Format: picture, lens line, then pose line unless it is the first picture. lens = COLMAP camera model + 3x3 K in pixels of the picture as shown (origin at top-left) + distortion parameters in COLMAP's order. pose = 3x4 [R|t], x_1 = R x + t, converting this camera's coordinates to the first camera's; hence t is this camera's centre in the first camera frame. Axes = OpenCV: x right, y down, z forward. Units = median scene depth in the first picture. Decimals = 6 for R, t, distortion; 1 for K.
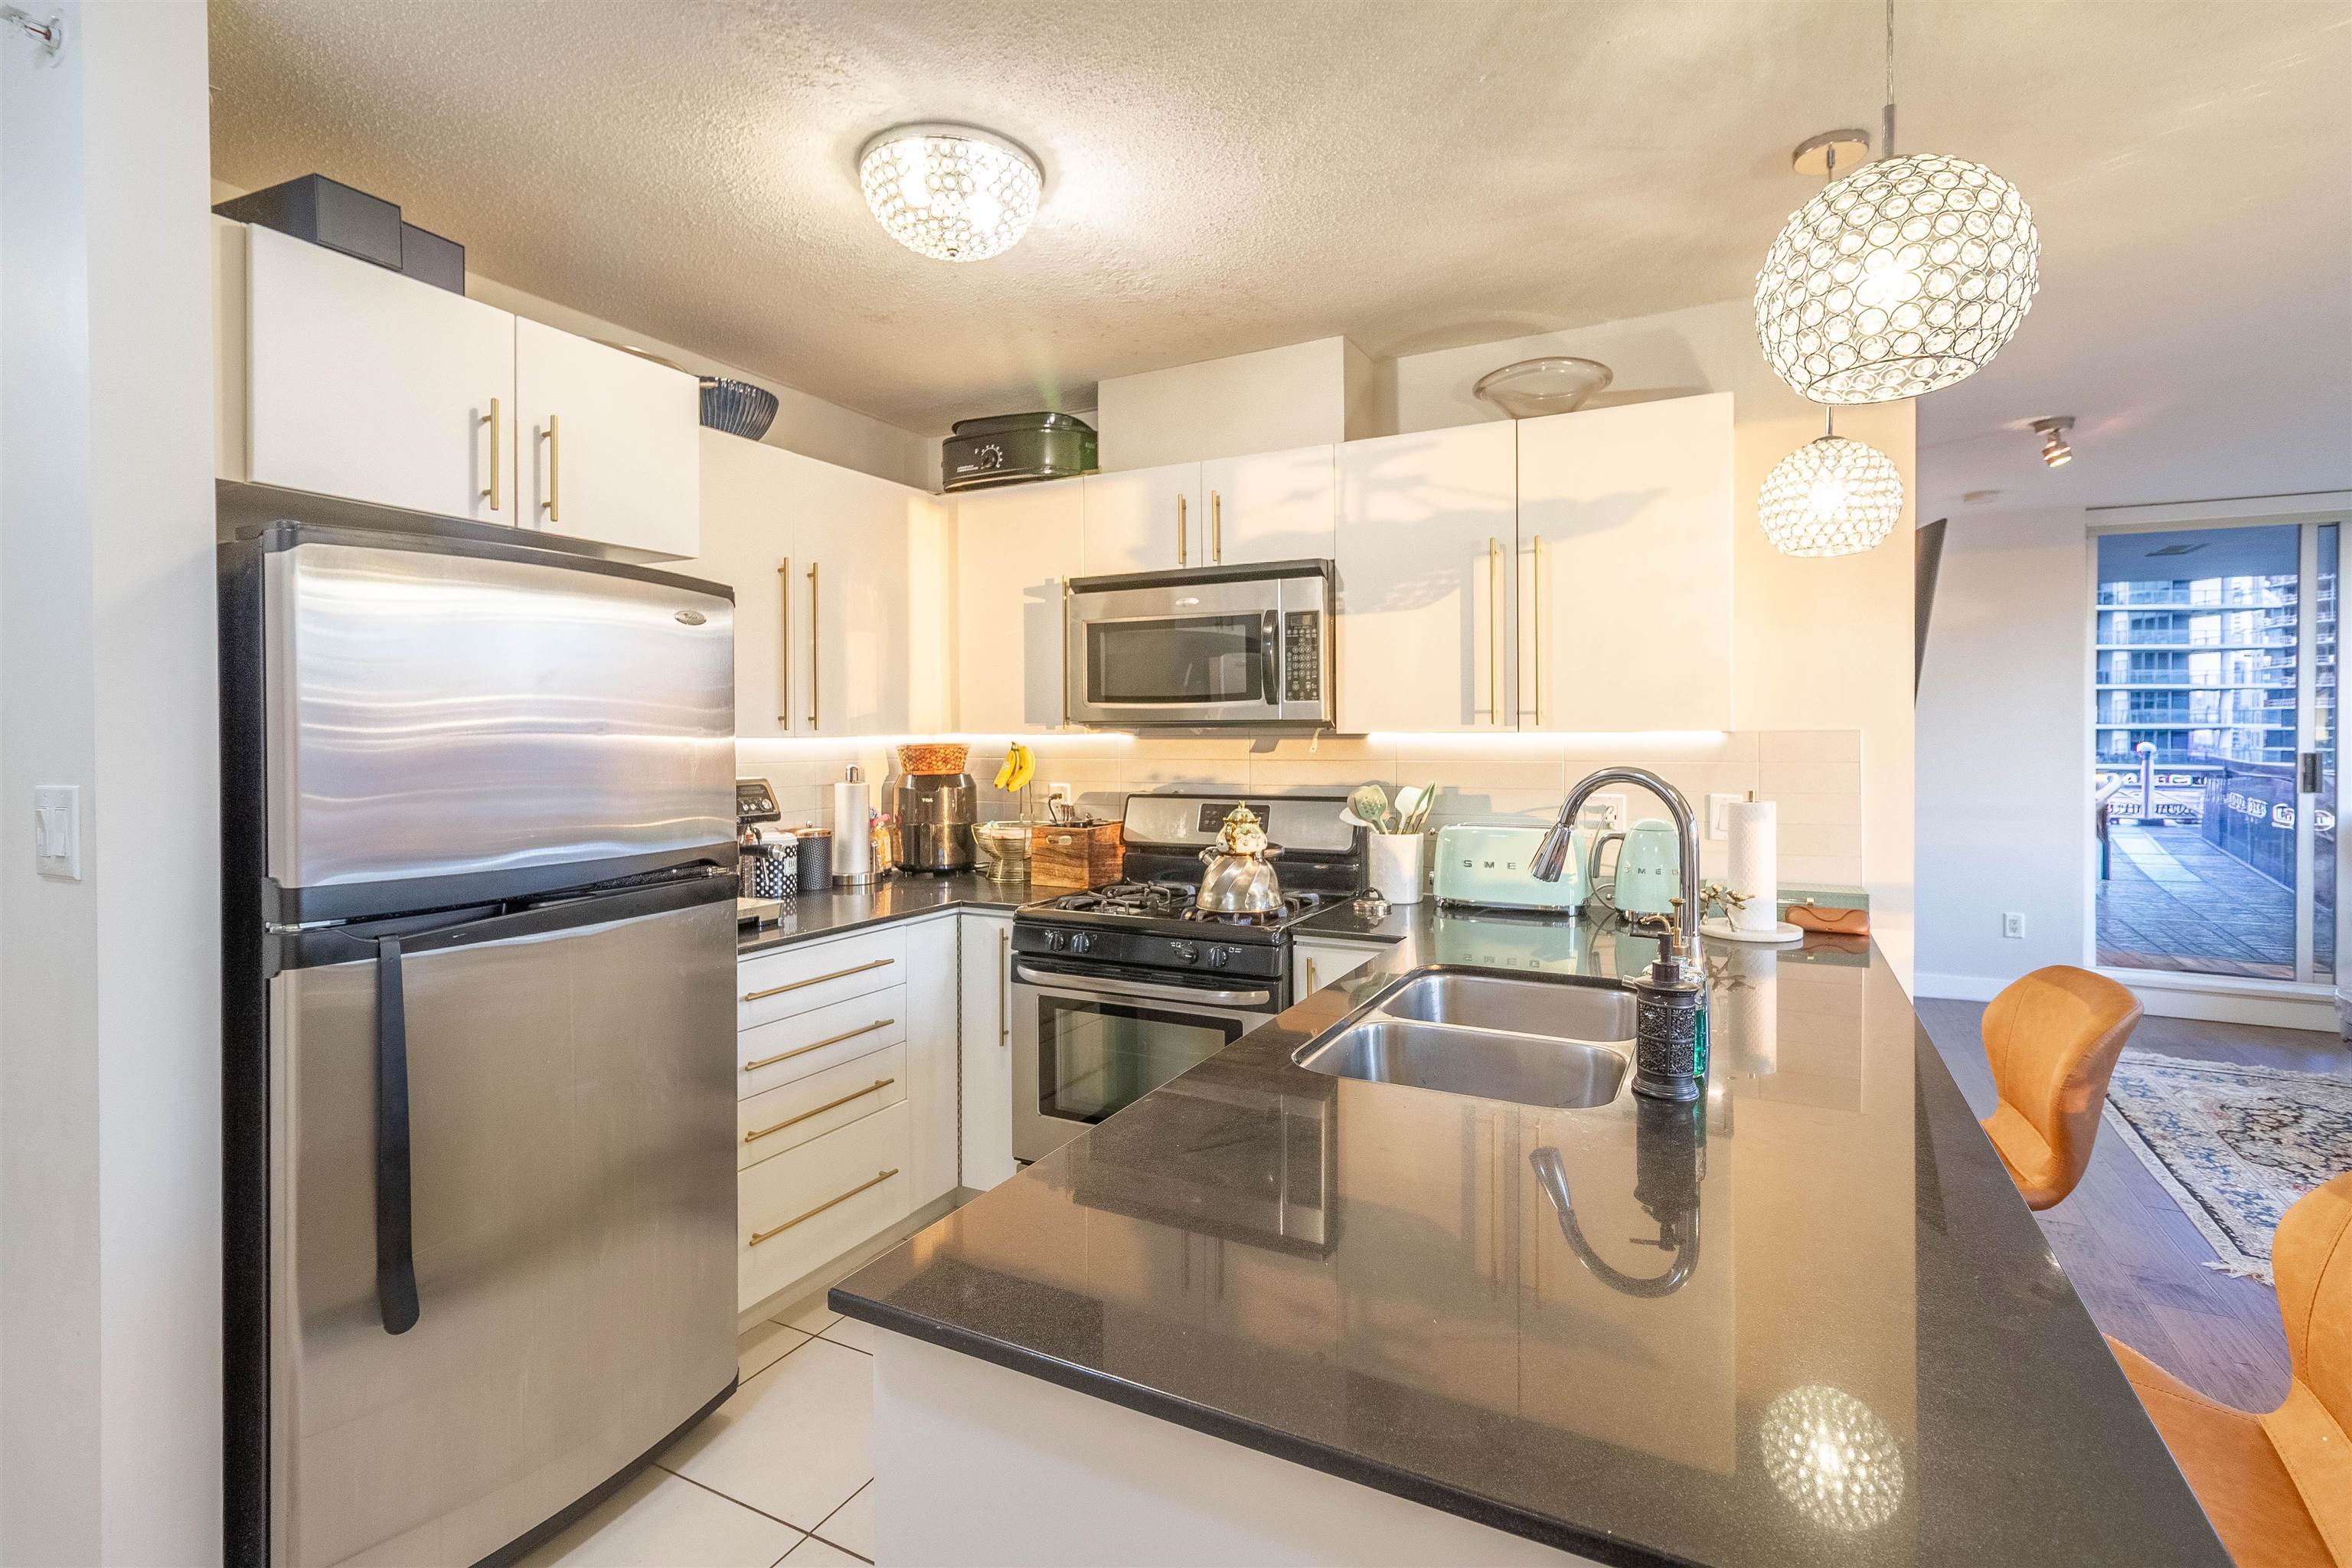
lens RADIAL K [[1083.5, 0, 1203.8], [0, 1083.5, 736.1], [0, 0, 1]] dist [0.004261, 0.001020]
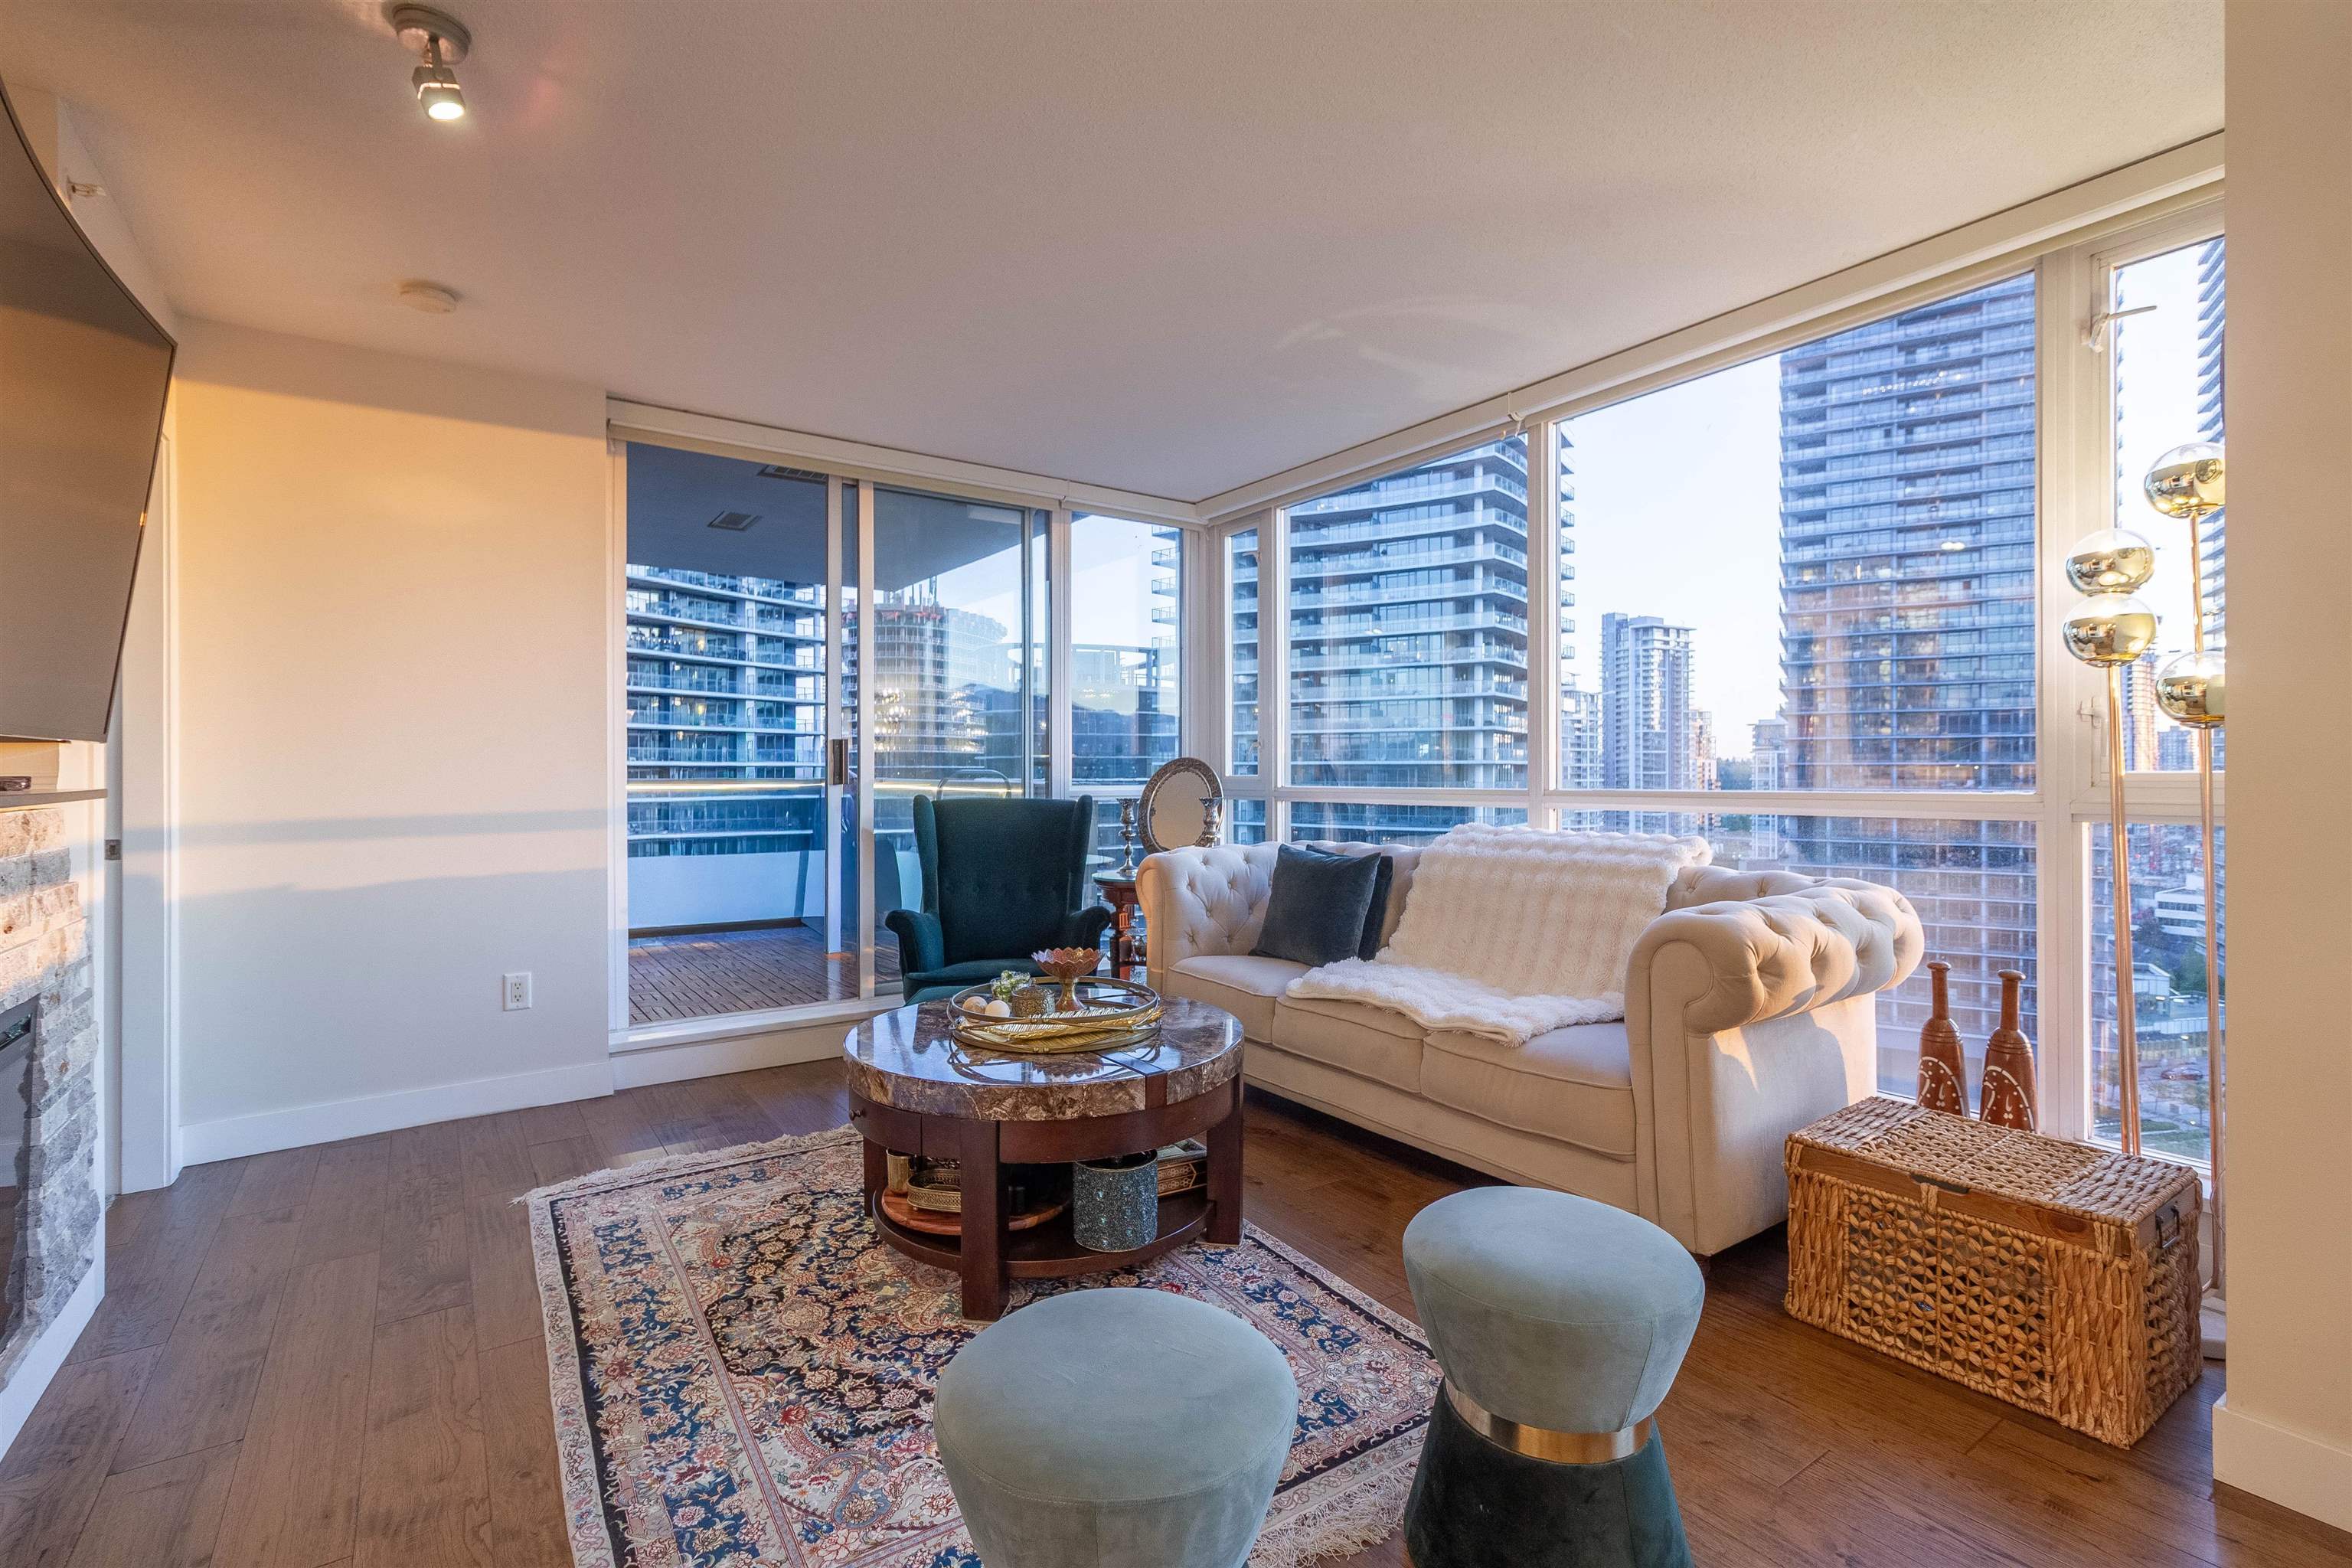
lens RADIAL K [[1083.5, 0, 1181.5], [0, 1083.5, 769.0], [0, 0, 1]] dist [0.004261, 0.001020]
pose [[0.474422, -0.000473, 0.880297, 0.659016], [0.004610, 0.999987, -0.001947, 0.075096], [-0.880285, 0.004982, 0.474418, 0.598475]]
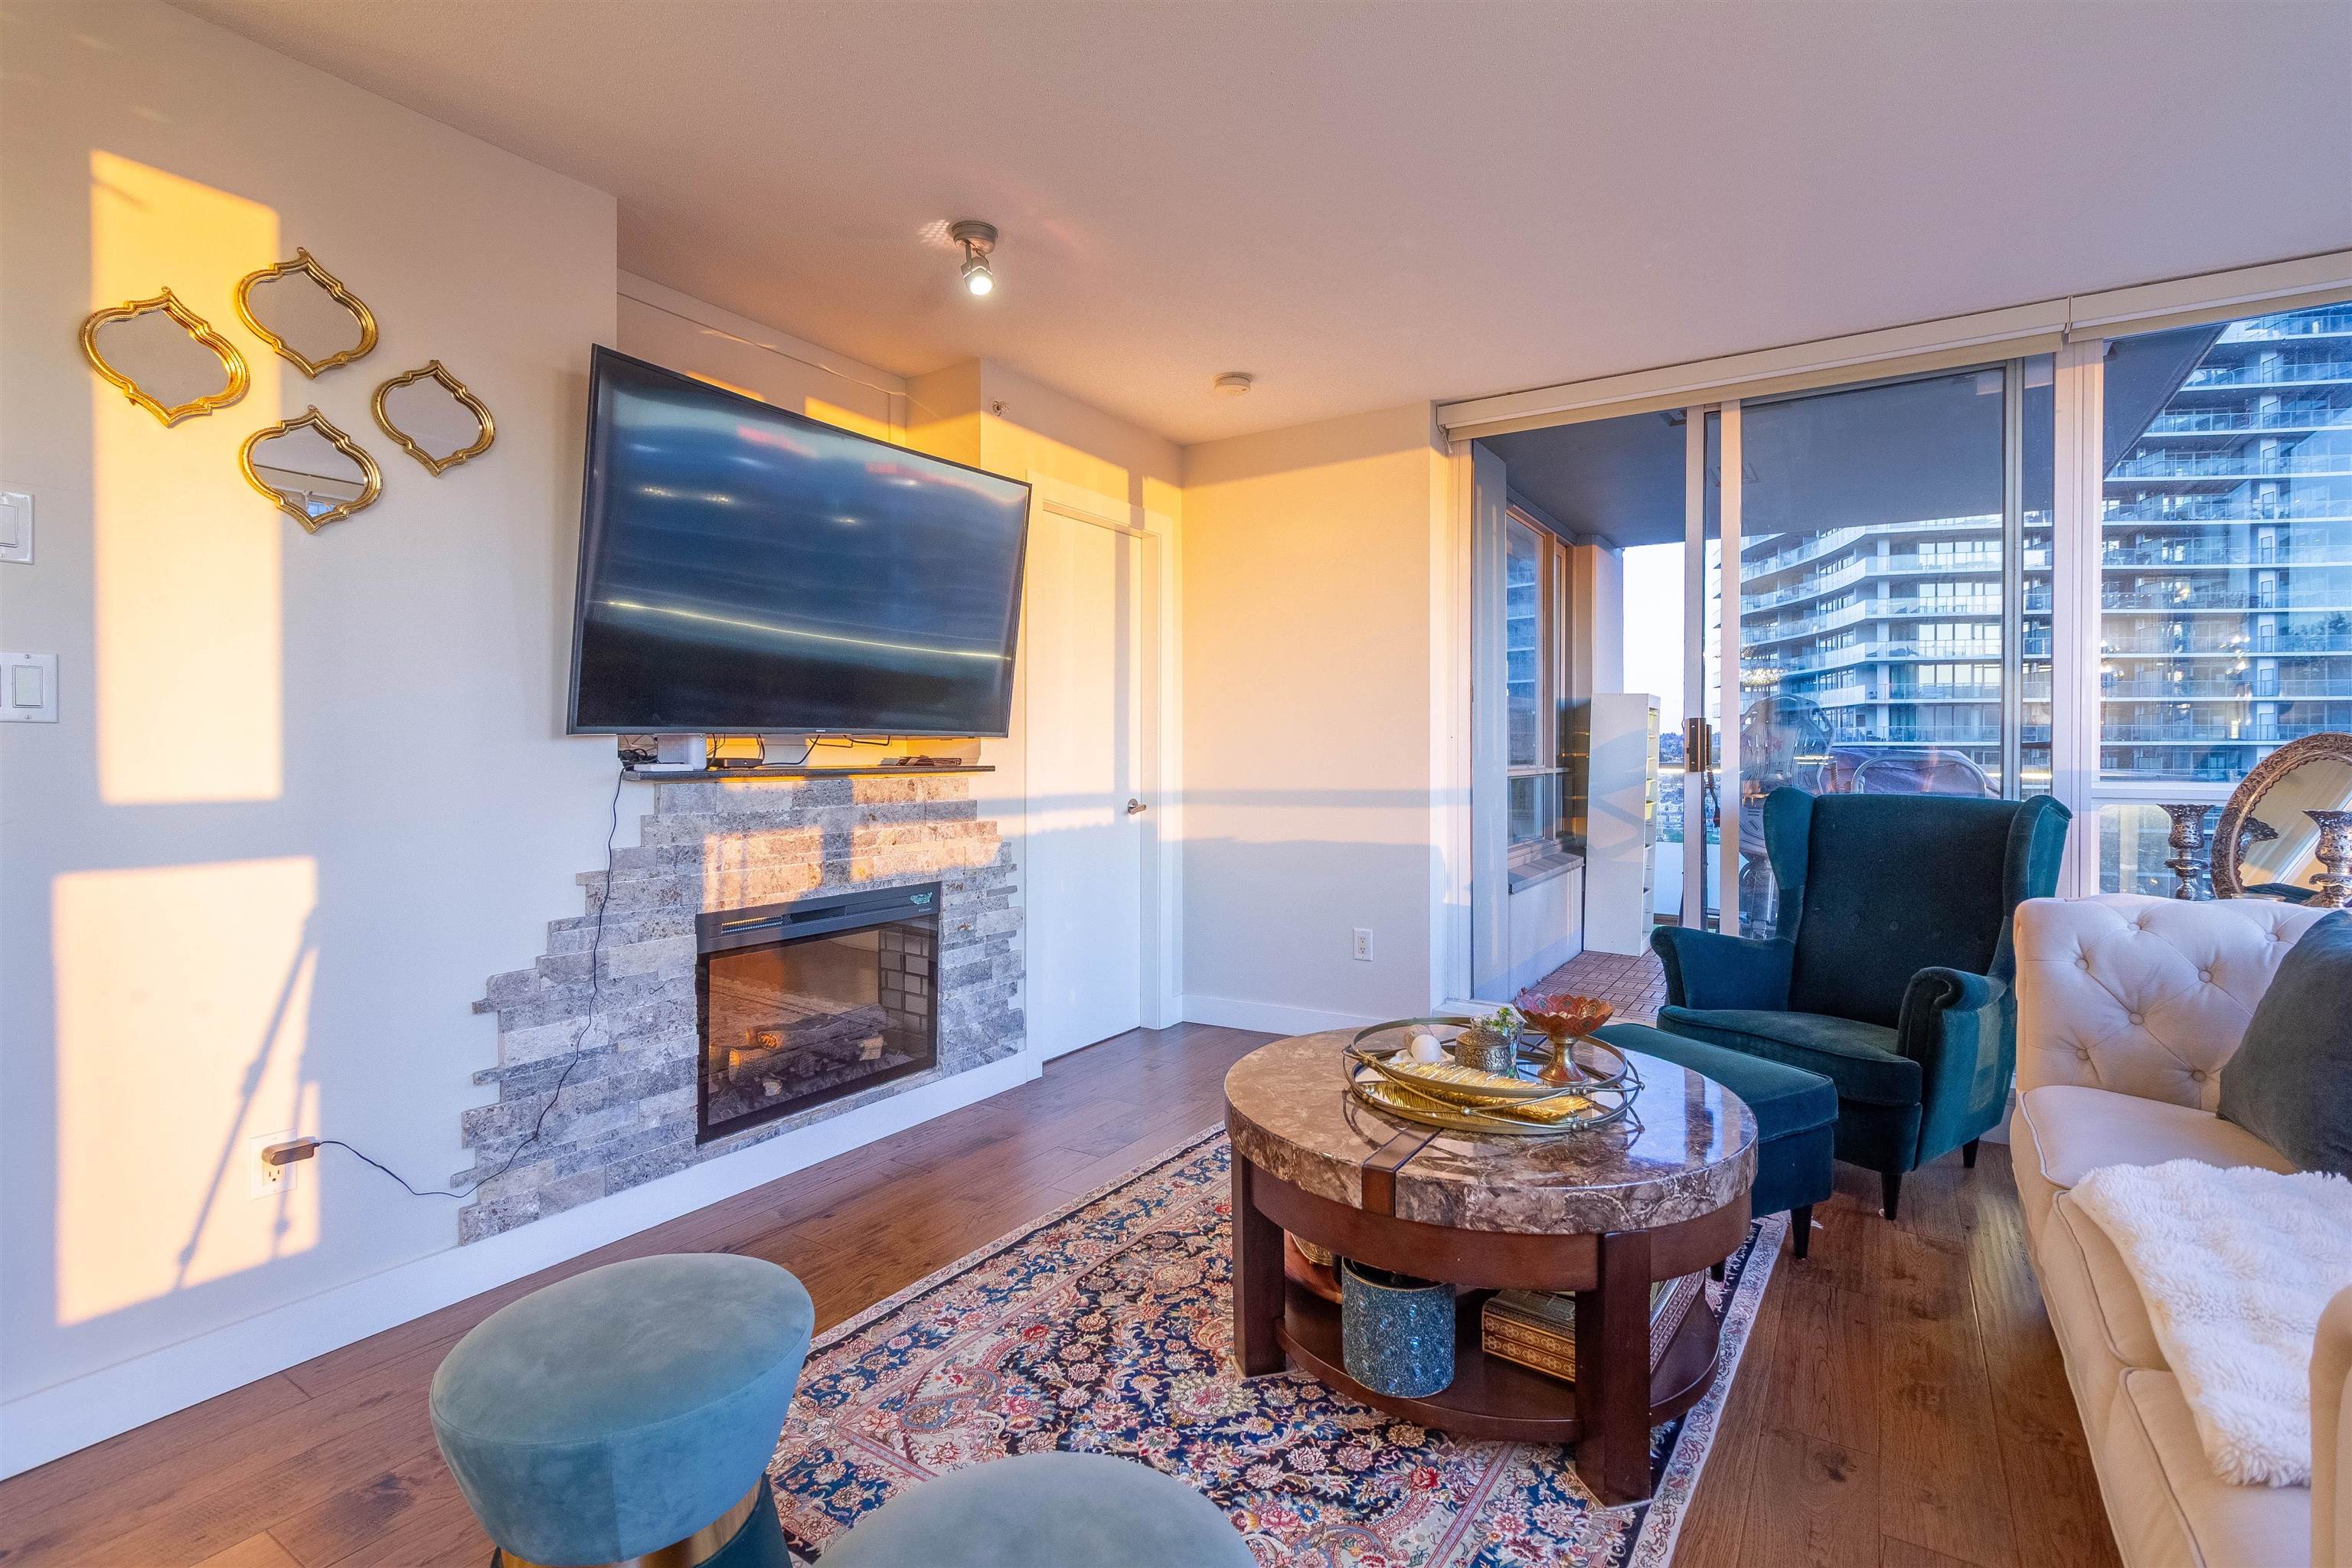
lens RADIAL K [[1083.5, 0, 1176.1], [0, 1083.5, 758.4], [0, 0, 1]] dist [0.004261, 0.001020]
pose [[0.994879, 0.000529, -0.101075, 1.296844], [-0.000226, 0.999995, 0.003015, 0.072035], [0.101076, -0.002977, 0.994874, 0.396279]]
